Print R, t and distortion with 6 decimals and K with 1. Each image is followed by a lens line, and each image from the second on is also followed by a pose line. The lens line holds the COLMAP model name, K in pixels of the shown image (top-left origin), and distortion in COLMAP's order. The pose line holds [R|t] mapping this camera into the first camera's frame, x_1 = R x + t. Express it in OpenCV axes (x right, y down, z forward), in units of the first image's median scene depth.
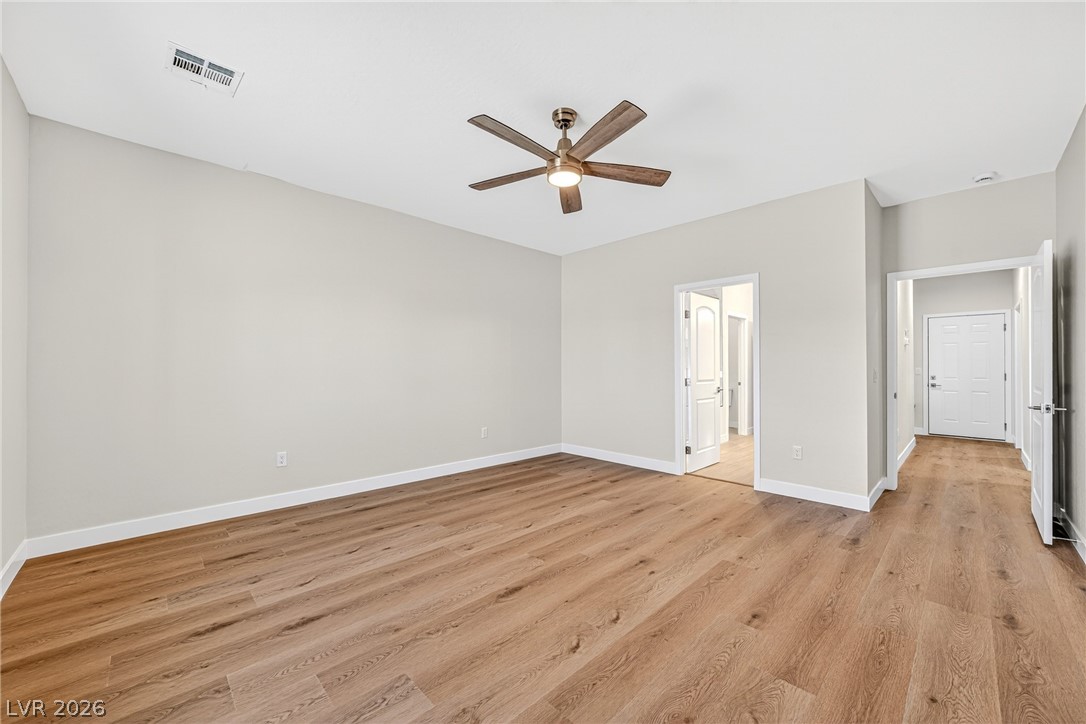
lens RADIAL K [[424.2, 0, 552.0], [0, 424.2, 358.9], [0, 0, 1]] dist [-0.003055, 0.000009]
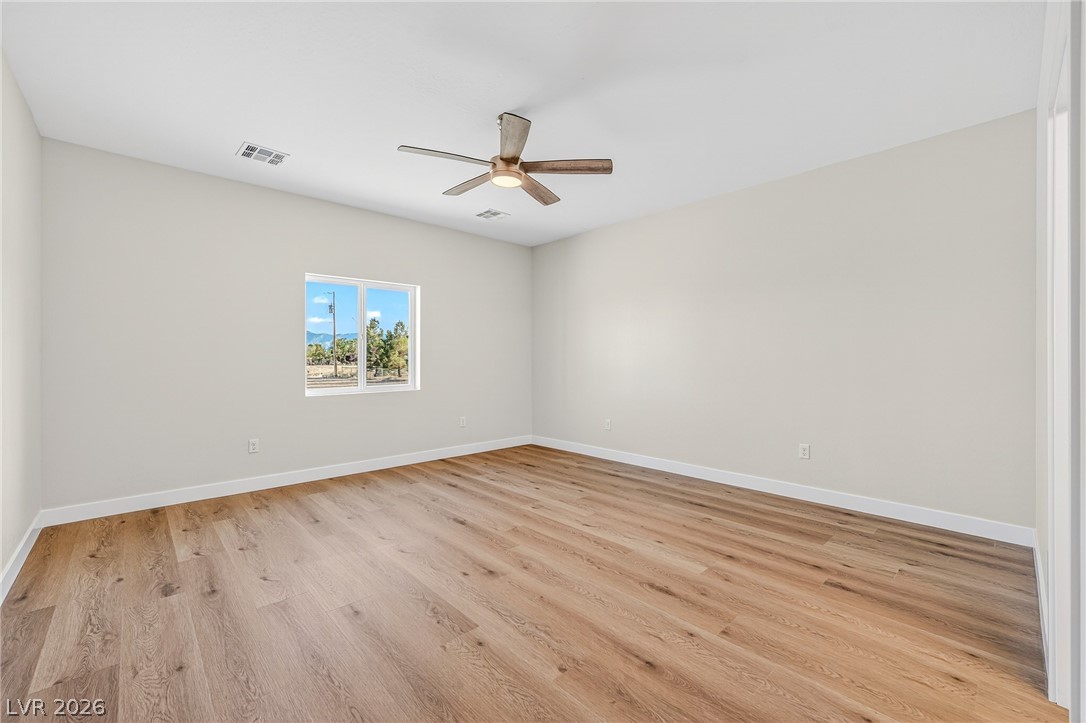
lens RADIAL K [[439.9, 0, 543.0], [0, 439.9, 361.5], [0, 0, 1]] dist [-0.001526, -0.000235]
pose [[-0.038718, -0.001890, -0.999248, 0.898772], [0.025205, 0.999678, -0.002868, 0.022285], [0.998932, -0.025297, -0.038658, 0.899441]]
